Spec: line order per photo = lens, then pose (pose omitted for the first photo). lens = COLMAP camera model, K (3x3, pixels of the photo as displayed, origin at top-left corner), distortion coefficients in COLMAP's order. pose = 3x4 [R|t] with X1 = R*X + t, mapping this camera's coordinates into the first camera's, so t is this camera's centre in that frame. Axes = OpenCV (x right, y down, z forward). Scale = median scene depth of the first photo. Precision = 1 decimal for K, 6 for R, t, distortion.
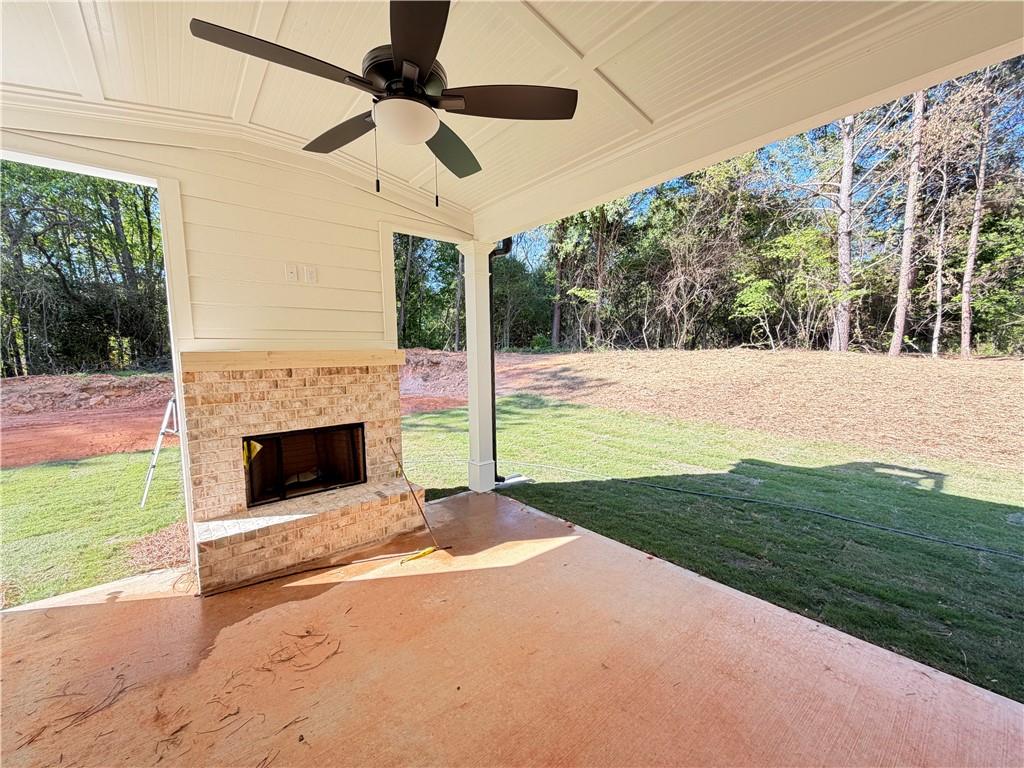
lens RADIAL K [[408.4, 0, 510.0], [0, 408.4, 386.2], [0, 0, 1]] dist [-0.000085, 0.000025]
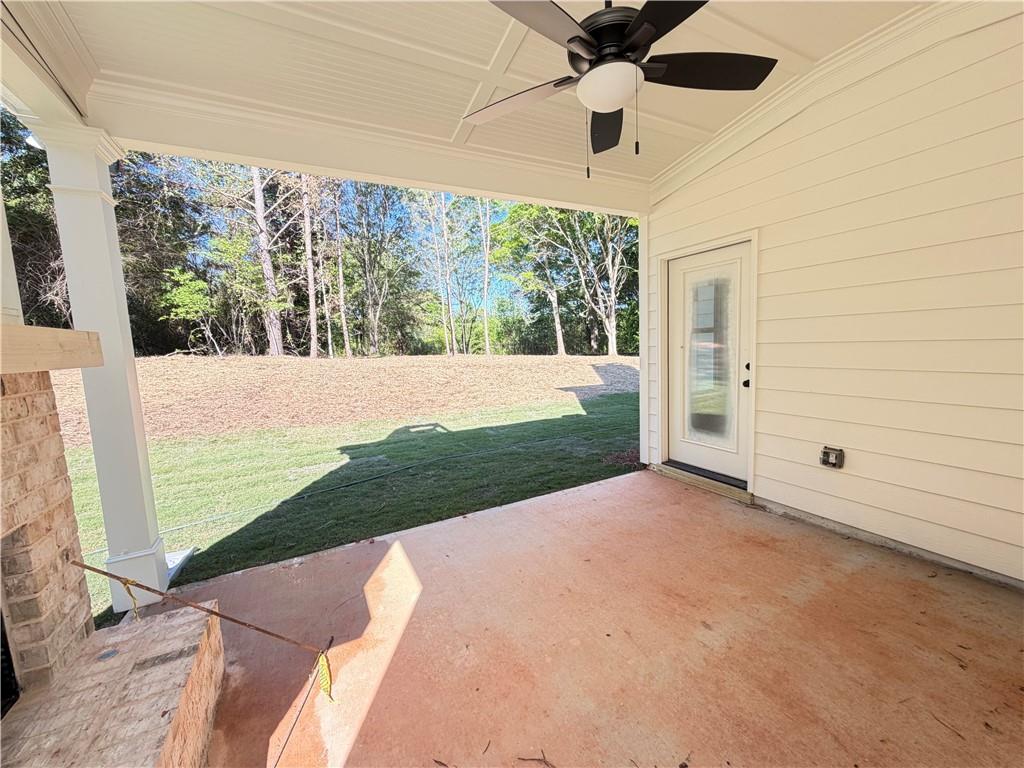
lens RADIAL K [[408.4, 0, 510.0], [0, 408.4, 386.2], [0, 0, 1]] dist [-0.000085, 0.000025]
pose [[0.214120, -0.094004, 0.972274, -0.476220], [0.119070, 0.990448, 0.069539, -0.008053], [-0.969523, 0.100879, 0.223267, 0.384332]]
